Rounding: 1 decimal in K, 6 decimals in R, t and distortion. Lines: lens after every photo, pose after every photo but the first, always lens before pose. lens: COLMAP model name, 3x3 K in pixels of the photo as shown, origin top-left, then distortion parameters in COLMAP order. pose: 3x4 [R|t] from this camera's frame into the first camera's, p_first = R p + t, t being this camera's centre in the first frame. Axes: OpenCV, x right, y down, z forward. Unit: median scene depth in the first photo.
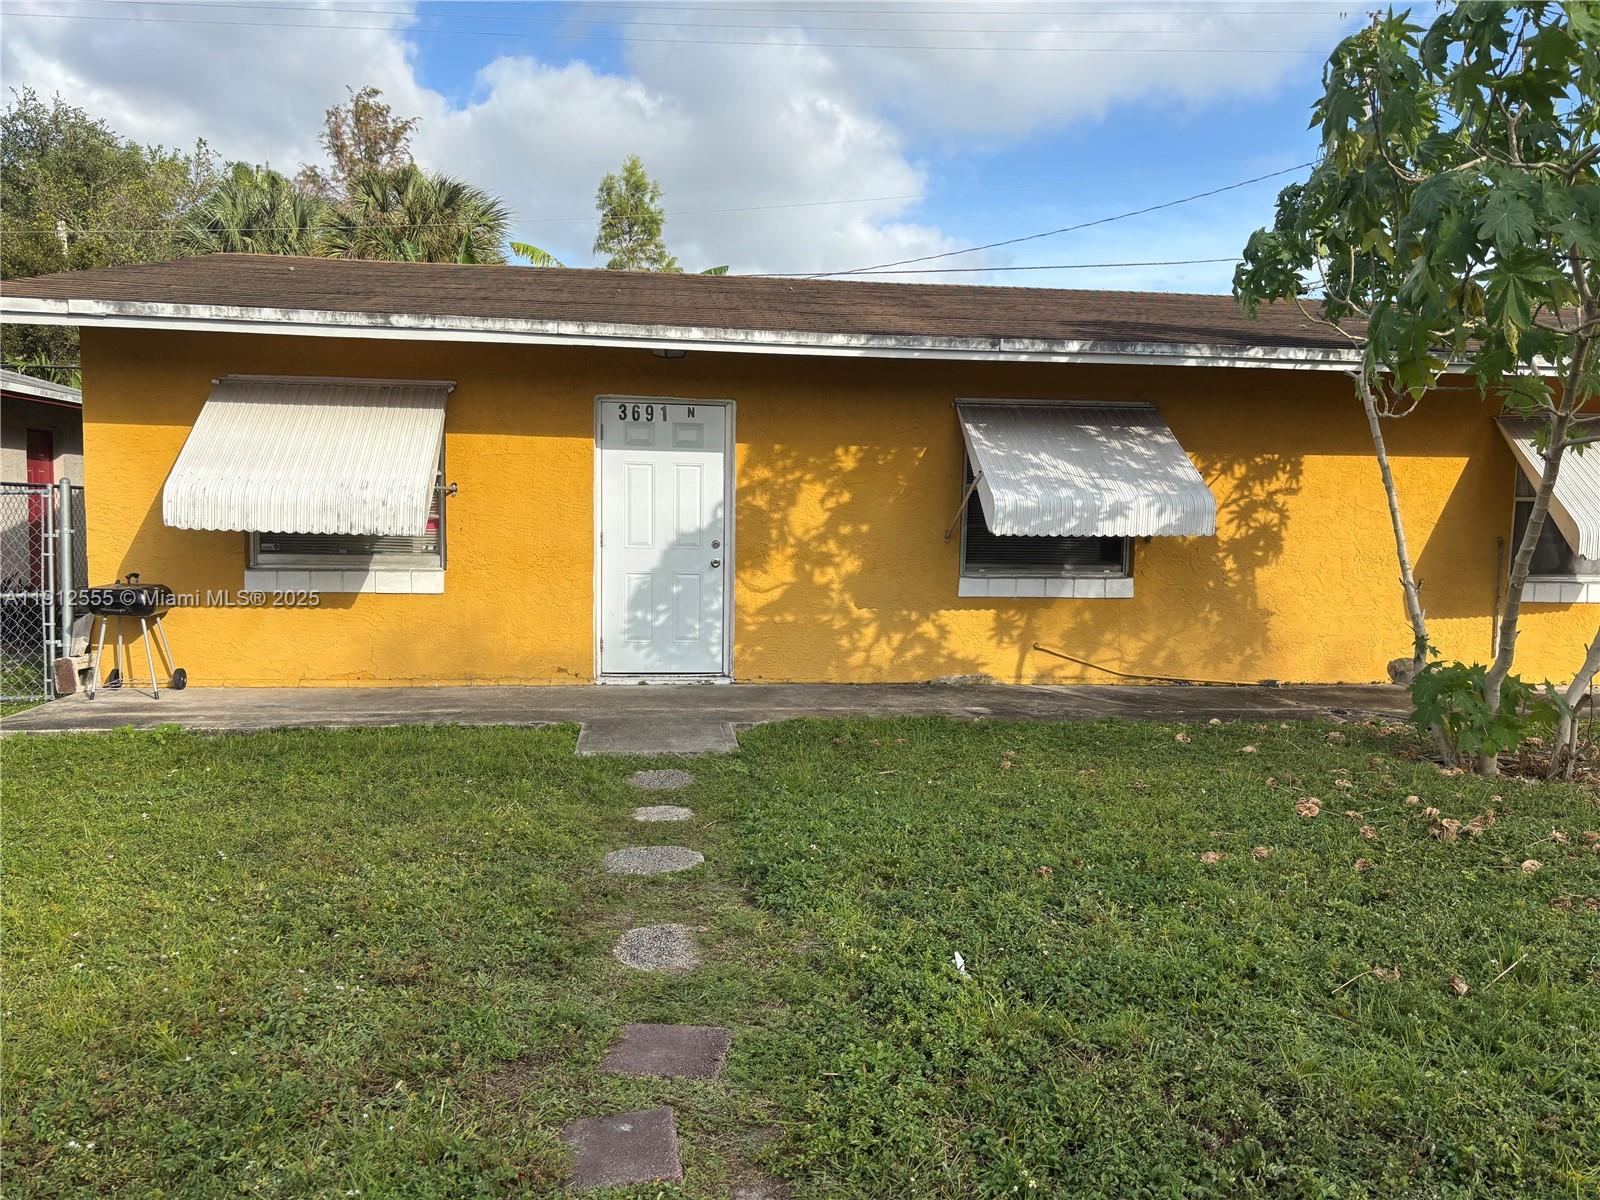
lens RADIAL K [[1199.4, 0, 798.9], [0, 1199.4, 652.4], [0, 0, 1]] dist [0.003801, -0.000128]
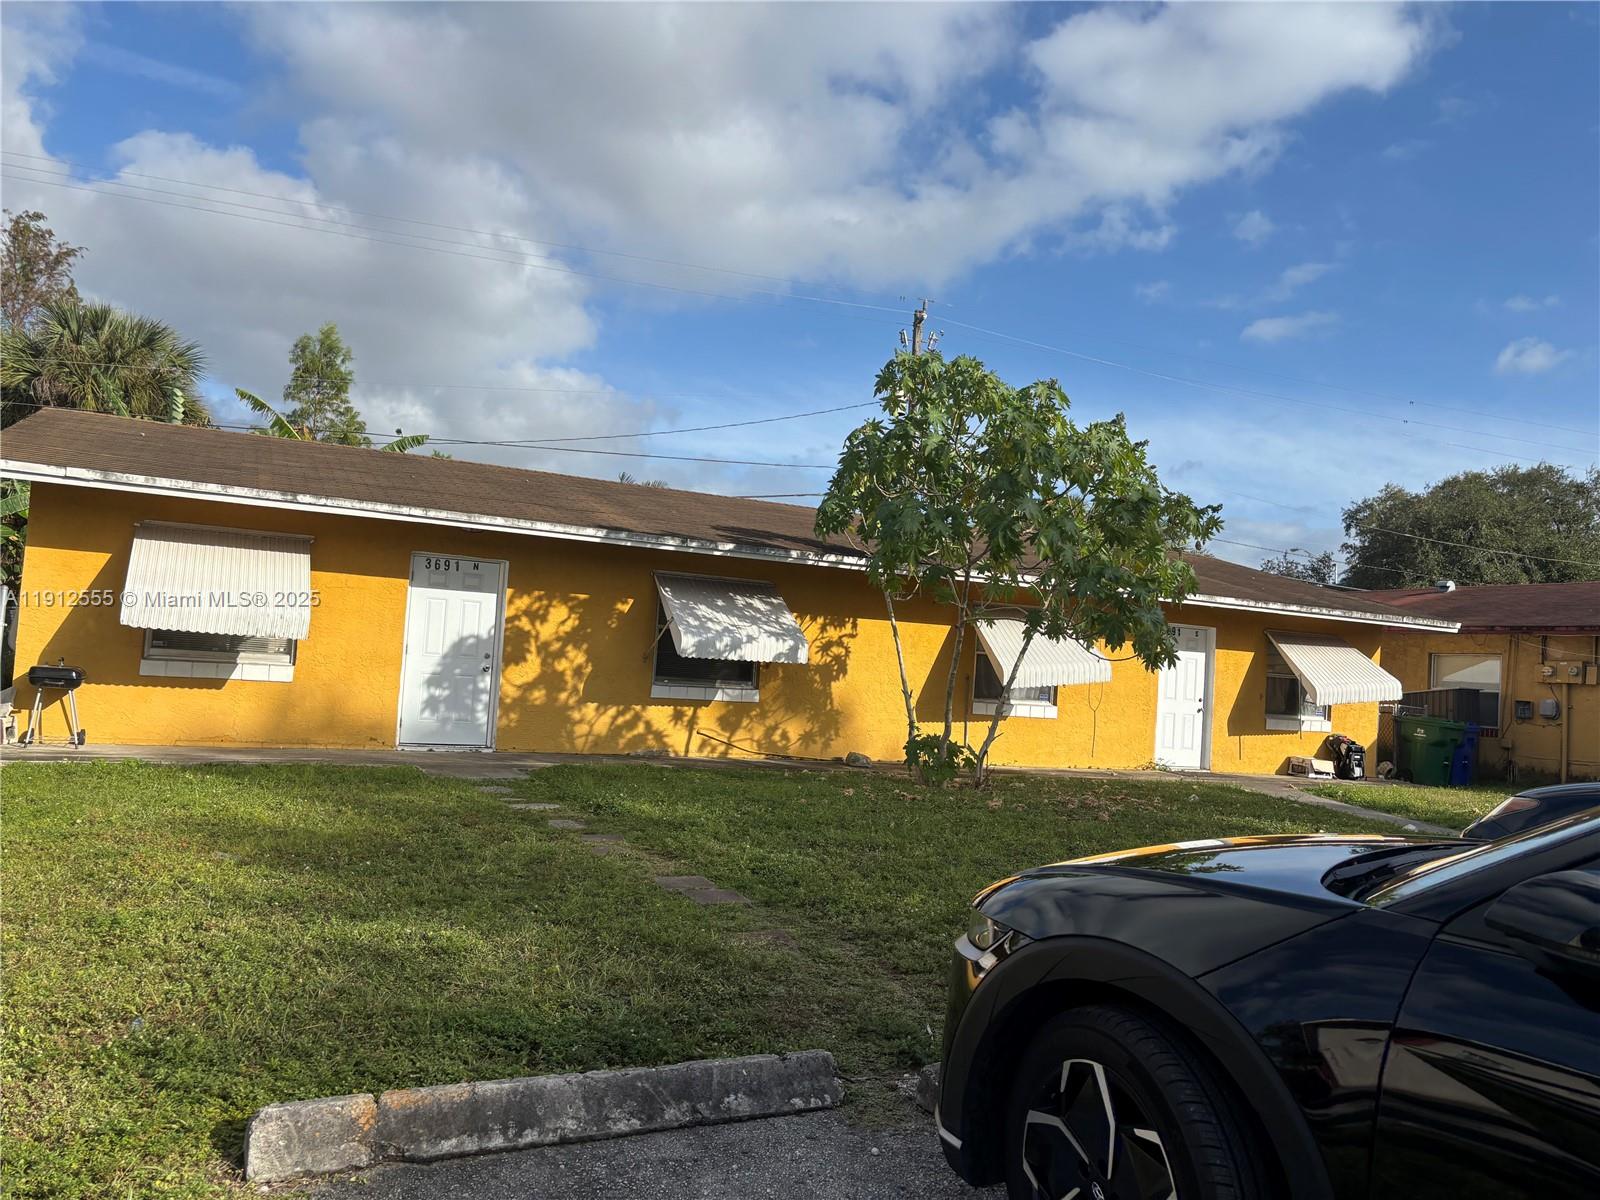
lens RADIAL K [[1199.4, 0, 798.9], [0, 1199.4, 652.4], [0, 0, 1]] dist [0.003801, -0.000128]
pose [[0.946555, 0.043473, 0.319601, -0.189653], [-0.006315, 0.993183, -0.116392, 0.079055], [-0.322482, 0.108153, 0.940377, -0.536066]]
